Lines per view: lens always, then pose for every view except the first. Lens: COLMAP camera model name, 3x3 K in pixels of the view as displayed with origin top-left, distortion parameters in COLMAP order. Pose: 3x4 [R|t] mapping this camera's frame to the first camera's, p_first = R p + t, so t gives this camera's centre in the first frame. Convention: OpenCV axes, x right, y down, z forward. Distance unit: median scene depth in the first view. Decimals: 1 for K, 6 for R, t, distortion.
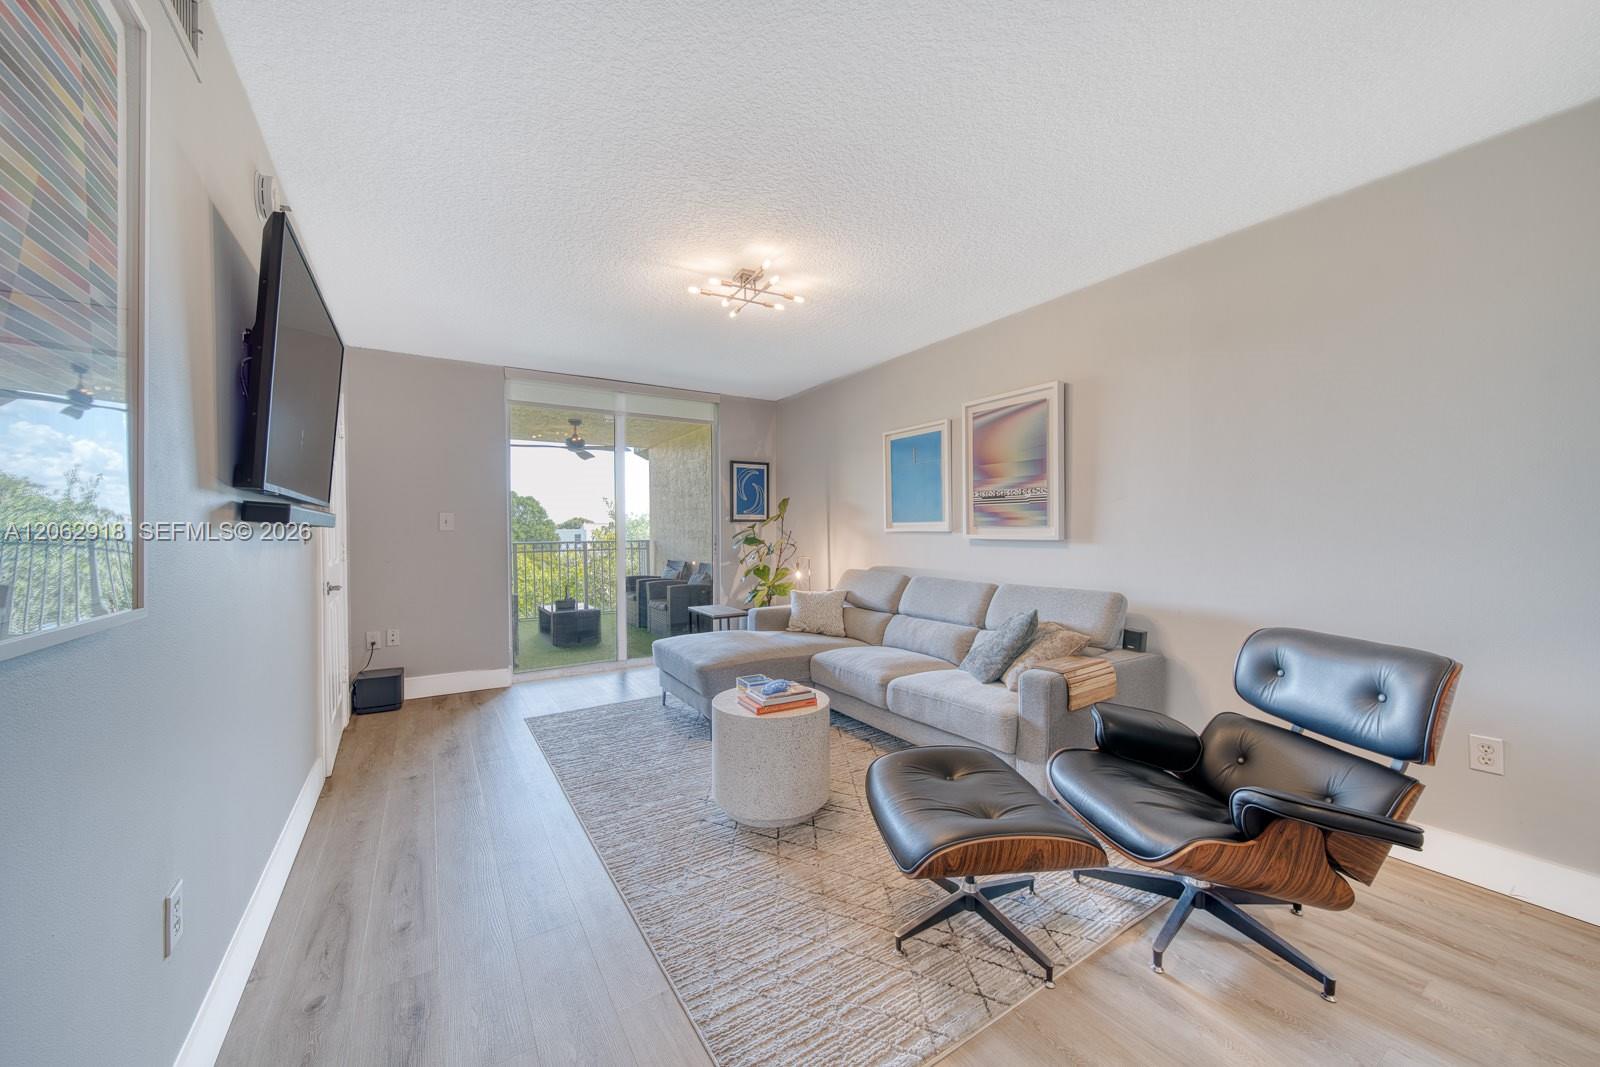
lens RADIAL K [[592.3, 0, 788.9], [0, 592.3, 530.8], [0, 0, 1]] dist [0.001456, -0.000510]
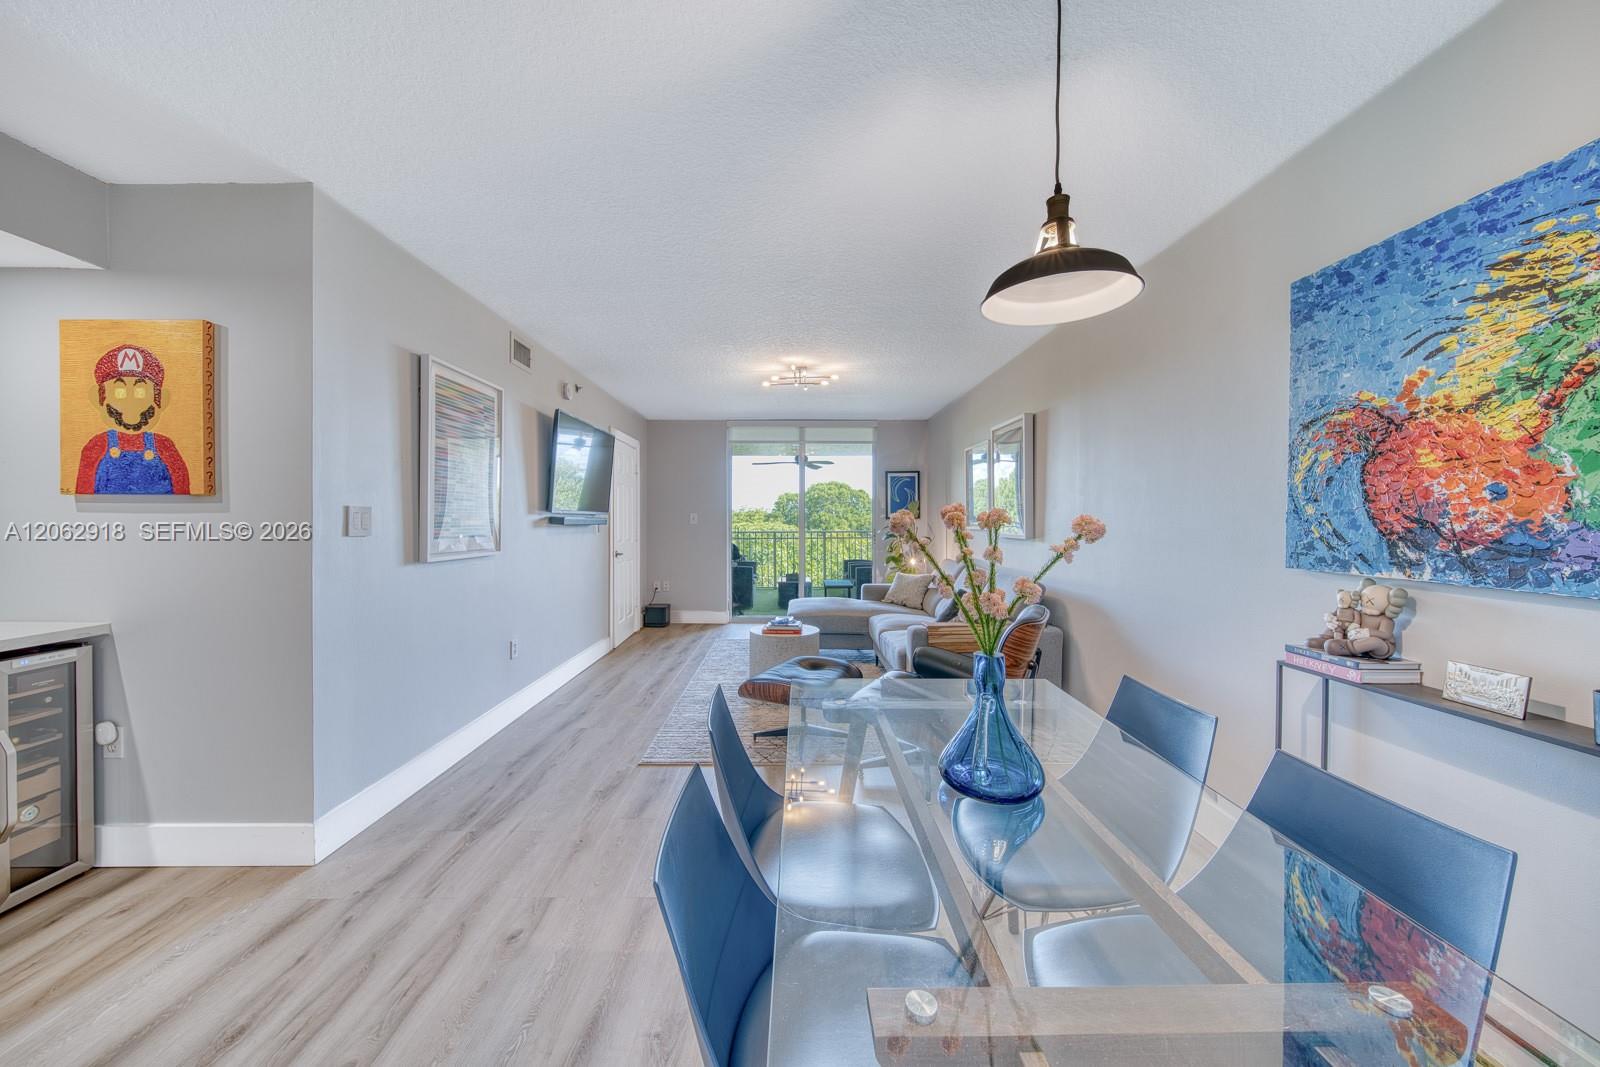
lens RADIAL K [[592.3, 0, 788.9], [0, 592.3, 530.8], [0, 0, 1]] dist [0.001456, -0.000510]
pose [[0.845667, 0.017772, -0.533415, 0.546375], [-0.007620, 0.999746, 0.021229, -0.020365], [0.533656, -0.013888, 0.845587, -0.259617]]
